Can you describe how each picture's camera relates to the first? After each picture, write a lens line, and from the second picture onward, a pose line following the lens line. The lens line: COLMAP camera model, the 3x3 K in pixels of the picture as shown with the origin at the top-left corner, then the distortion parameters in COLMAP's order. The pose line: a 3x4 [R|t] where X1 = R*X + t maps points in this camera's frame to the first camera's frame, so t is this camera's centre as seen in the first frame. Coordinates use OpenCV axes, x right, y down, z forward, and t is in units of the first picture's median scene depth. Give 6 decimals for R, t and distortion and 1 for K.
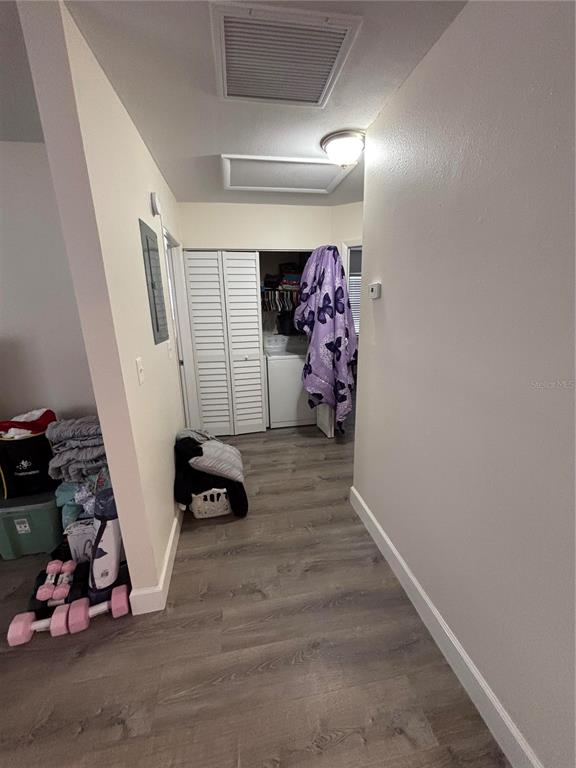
lens RADIAL K [[309.4, 0, 287.2], [0, 309.4, 386.5], [0, 0, 1]] dist [0.003300, -0.000002]
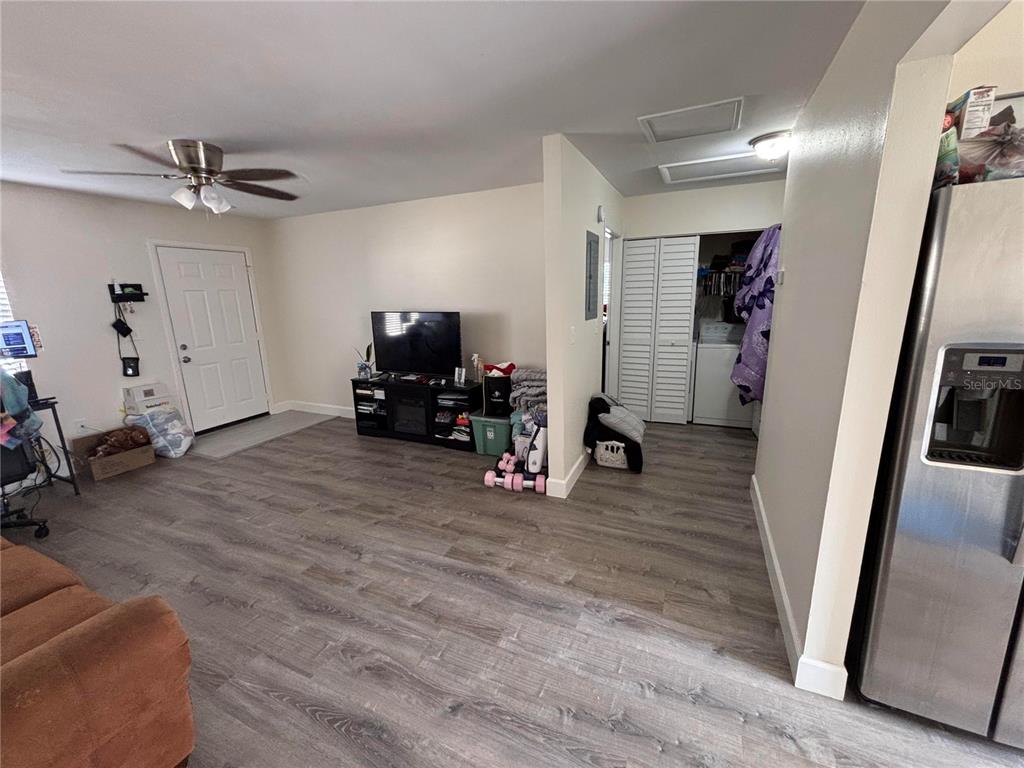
lens RADIAL K [[412.6, 0, 510.6], [0, 412.6, 385.0], [0, 0, 1]] dist [0.003300, -0.000002]
pose [[0.825618, 0.120164, -0.551286, 0.286956], [-0.135036, 0.990746, 0.013720, 0.143321], [0.547833, 0.063116, 0.834204, -0.576381]]
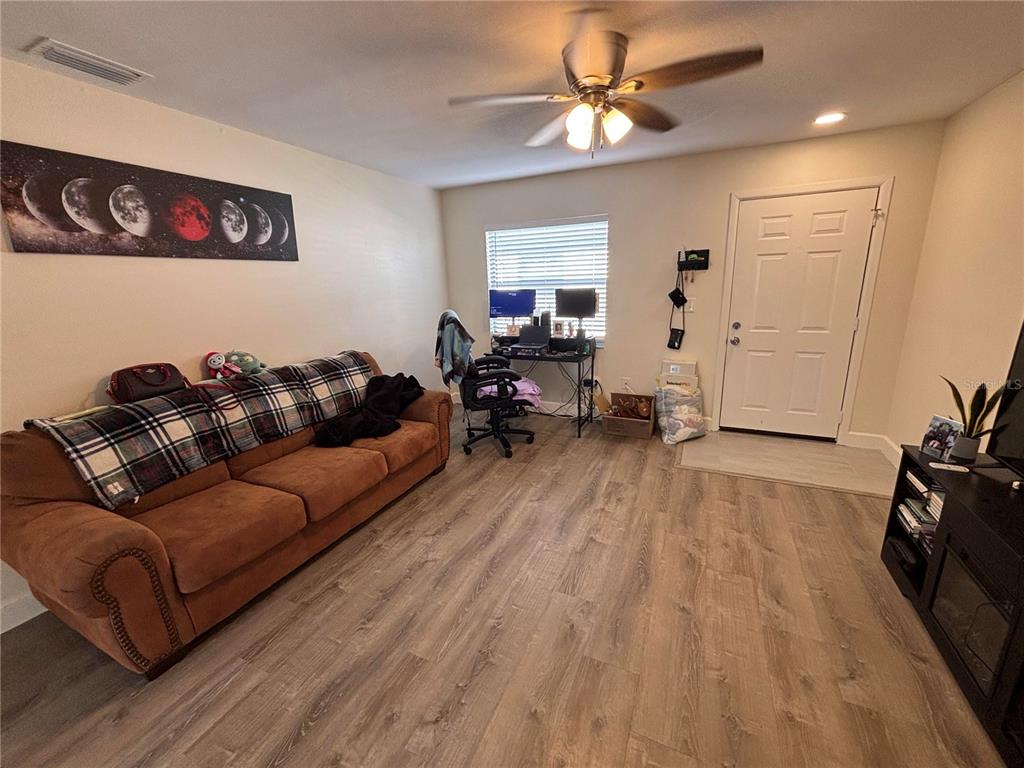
lens RADIAL K [[412.6, 0, 511.7], [0, 412.6, 386.2], [0, 0, 1]] dist [0.003300, -0.000002]
pose [[-0.572830, 0.242293, -0.783045, -0.309527], [-0.168294, 0.900194, 0.401656, -0.099027], [0.802211, 0.361863, -0.474882, 0.400154]]
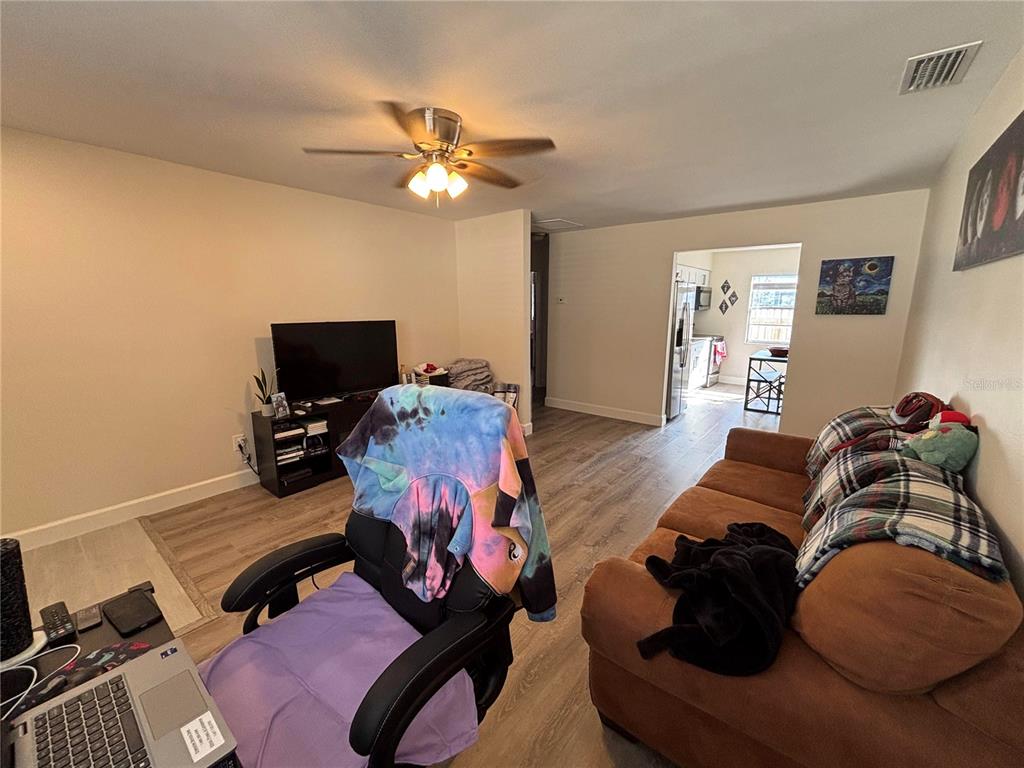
lens RADIAL K [[412.6, 0, 507.4], [0, 412.6, 385.1], [0, 0, 1]] dist [0.003300, -0.000002]
pose [[0.754090, -0.108379, 0.647767, -1.828115], [0.153778, 0.988010, -0.013713, 0.274337], [-0.638515, 0.109953, 0.761715, -0.929315]]
